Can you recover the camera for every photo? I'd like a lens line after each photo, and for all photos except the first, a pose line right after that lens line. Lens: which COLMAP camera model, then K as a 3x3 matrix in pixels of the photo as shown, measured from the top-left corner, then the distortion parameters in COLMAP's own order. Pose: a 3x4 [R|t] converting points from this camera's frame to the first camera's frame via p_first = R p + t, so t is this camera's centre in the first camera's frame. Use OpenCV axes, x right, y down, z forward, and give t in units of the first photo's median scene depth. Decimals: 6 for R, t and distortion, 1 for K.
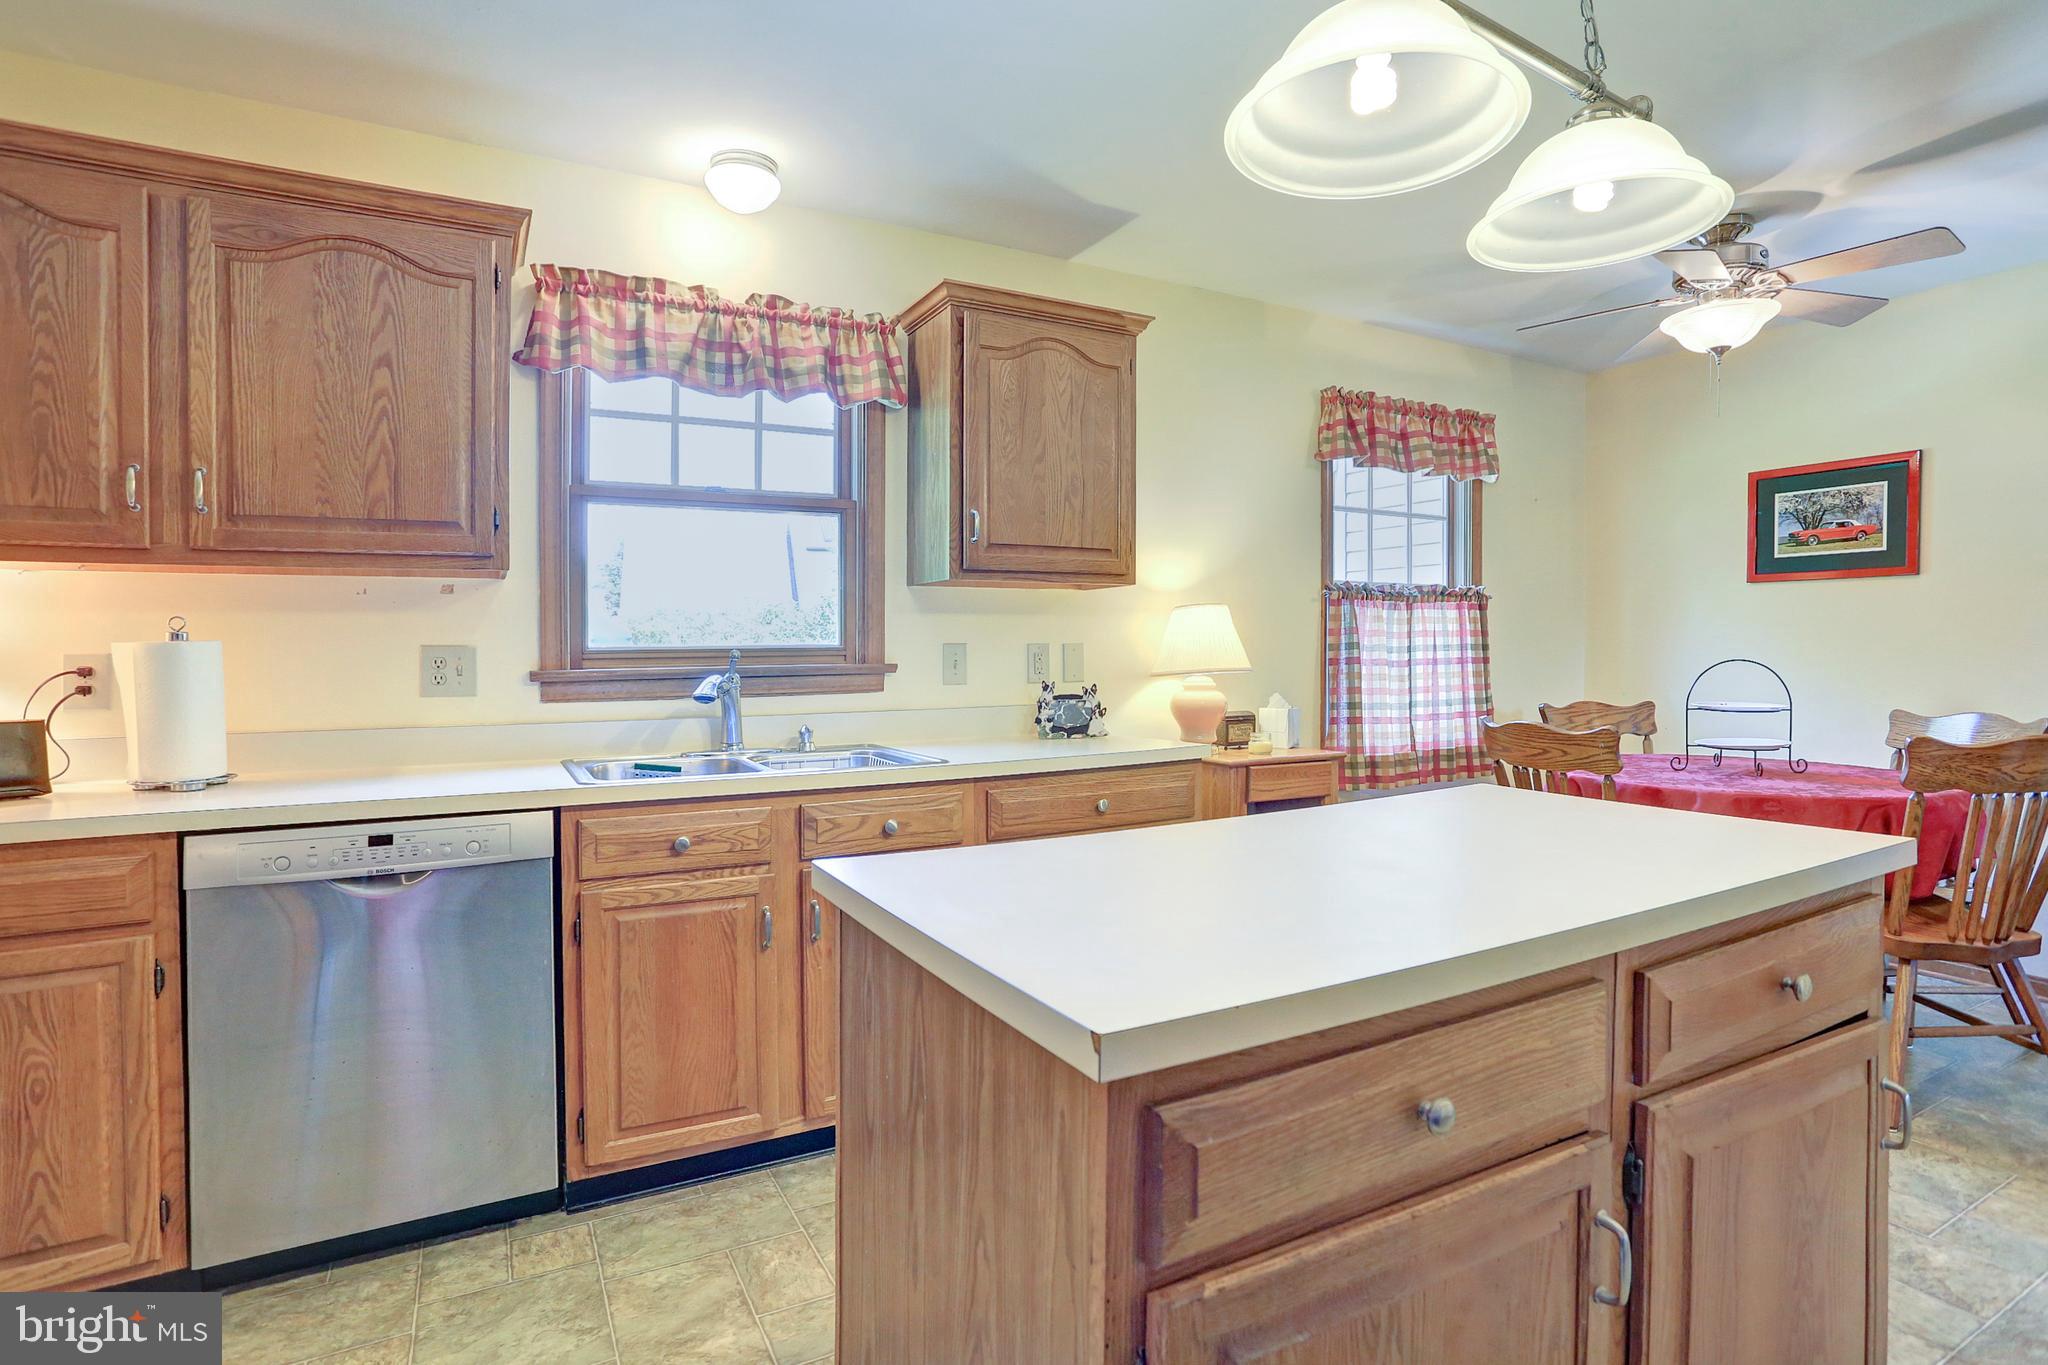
lens RADIAL K [[984.8, 0, 957.9], [0, 984.8, 682.4], [0, 0, 1]] dist [-0.042388, -0.000163]
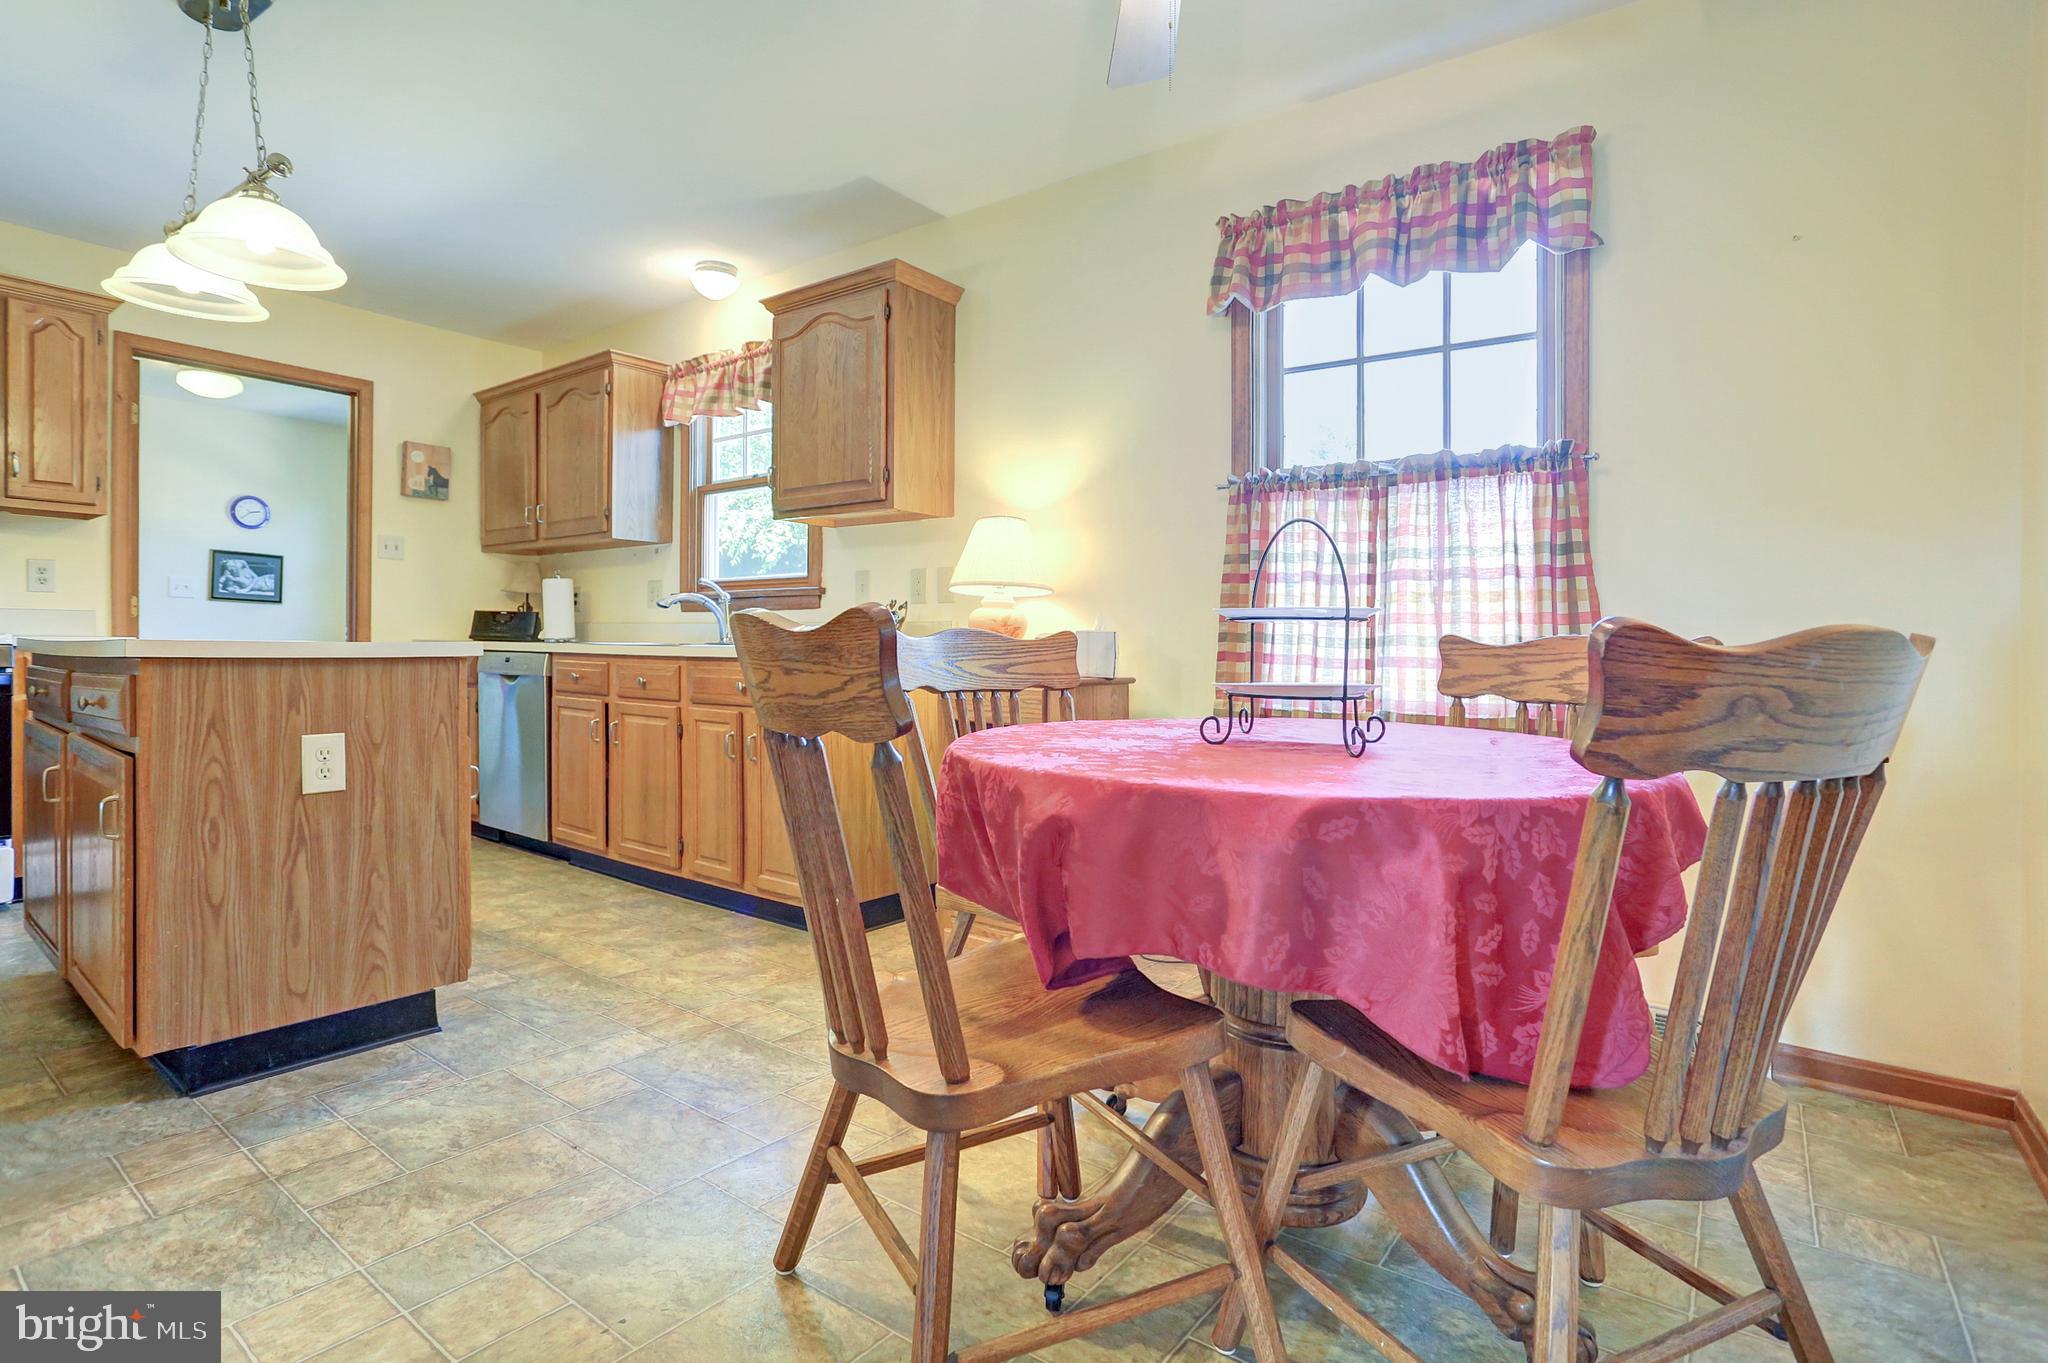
lens RADIAL K [[1045.0, 0, 1009.6], [0, 1045.0, 650.0], [0, 0, 1]] dist [-0.043438, 0.021239]
pose [[0.423498, 0.014475, -0.905781, 1.355875], [-0.052416, 0.998589, -0.008549, 0.063024], [0.904379, 0.051099, 0.423659, 0.676521]]
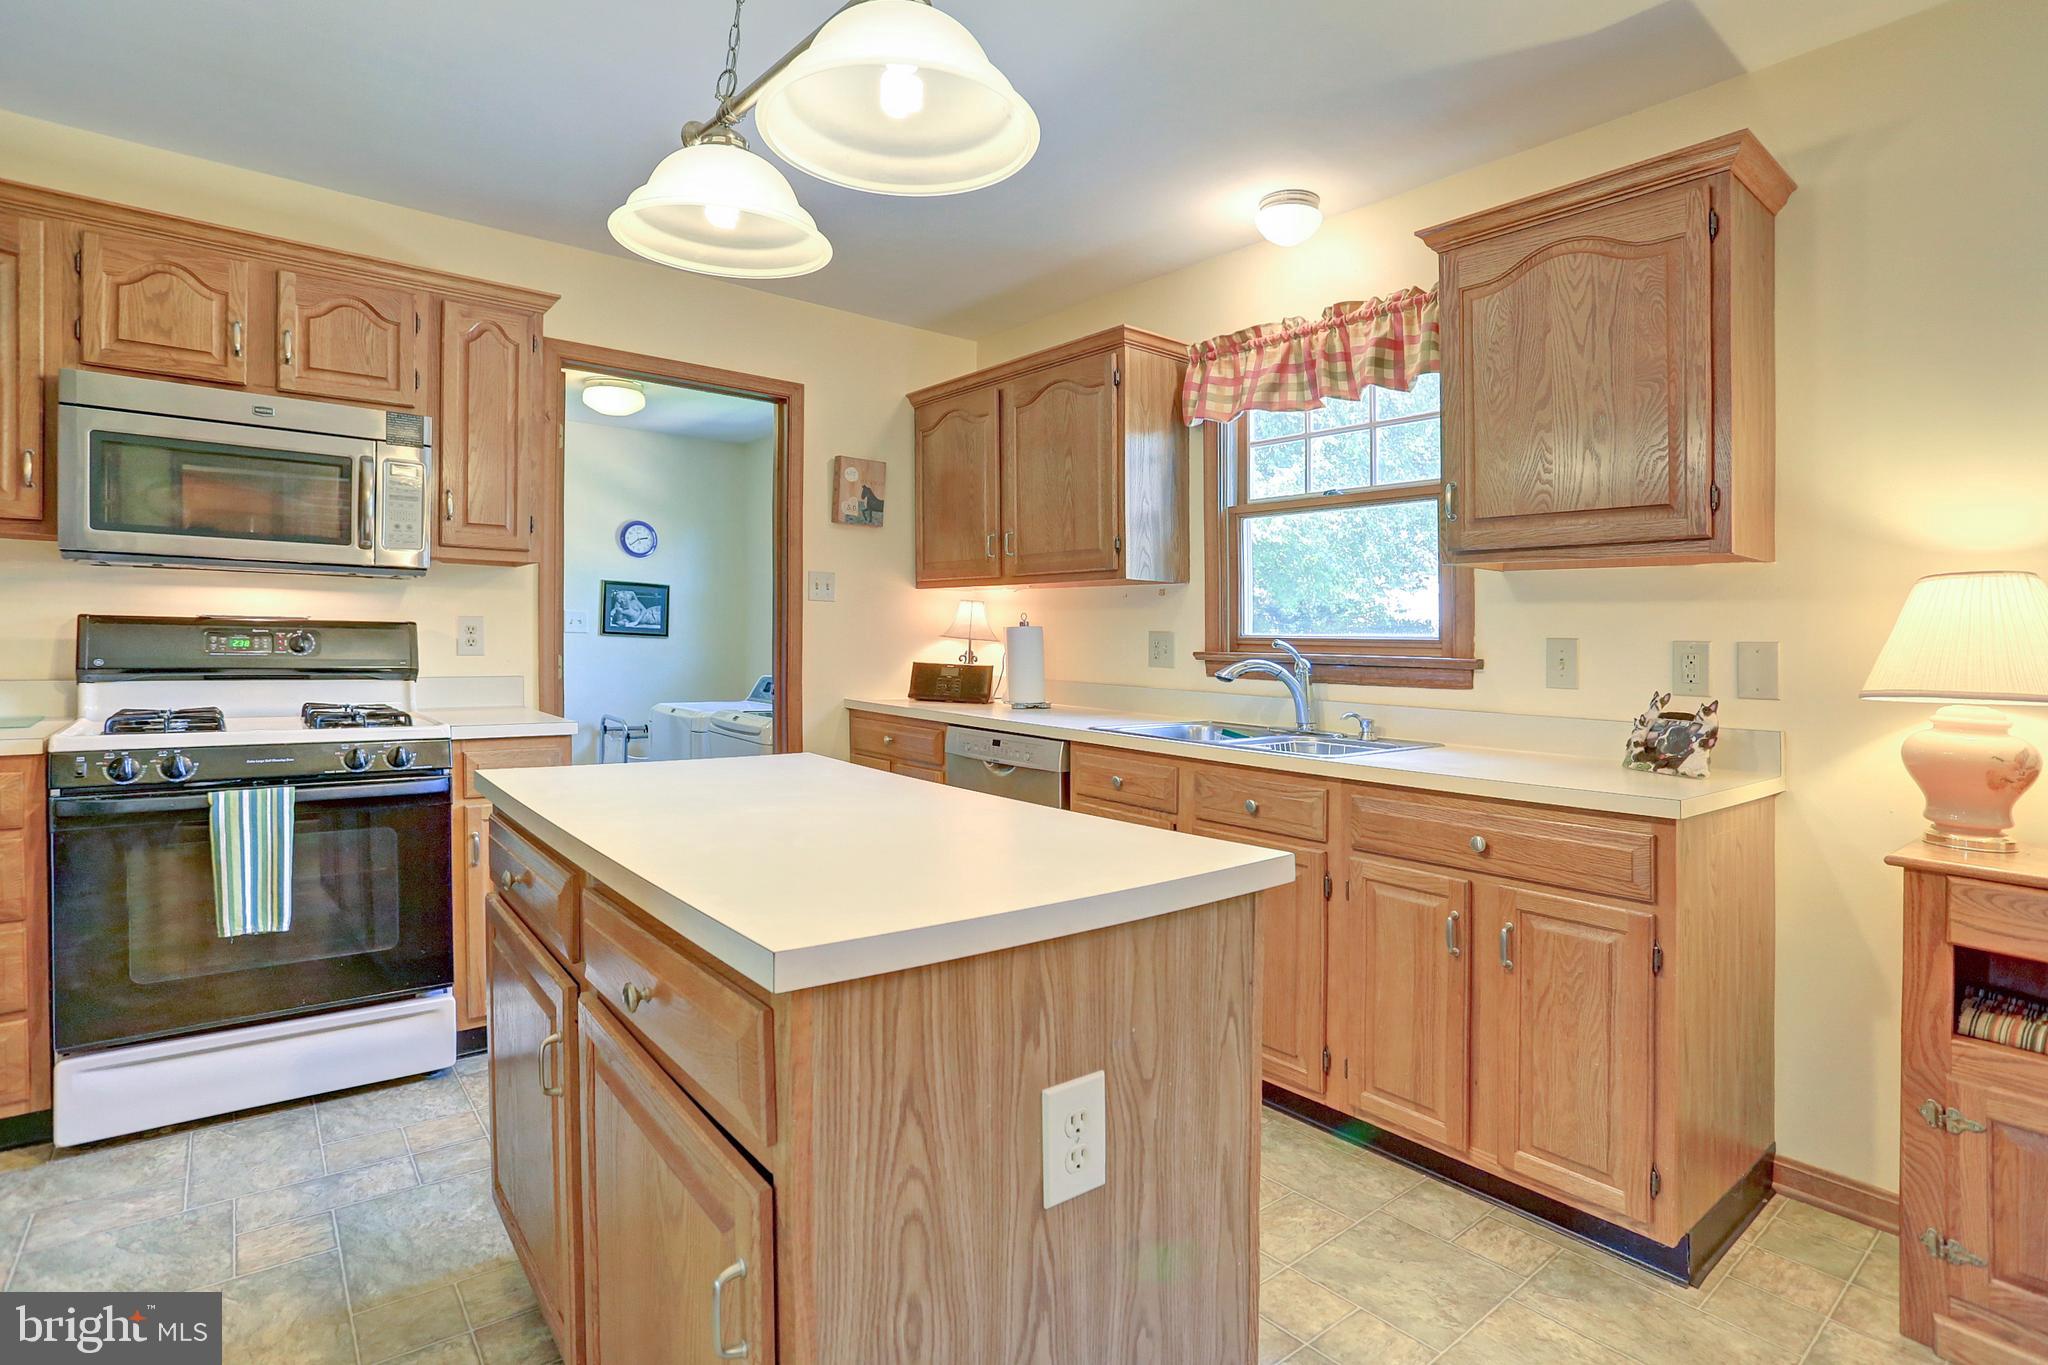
lens RADIAL K [[1025.5, 0, 1028.2], [0, 1025.5, 663.3], [0, 0, 1]] dist [-0.077799, 0.030962]
pose [[0.219735, 0.035091, -0.974928, 0.772676], [-0.057769, 0.998067, 0.022903, -0.013723], [0.973848, 0.051288, 0.221337, 0.429393]]
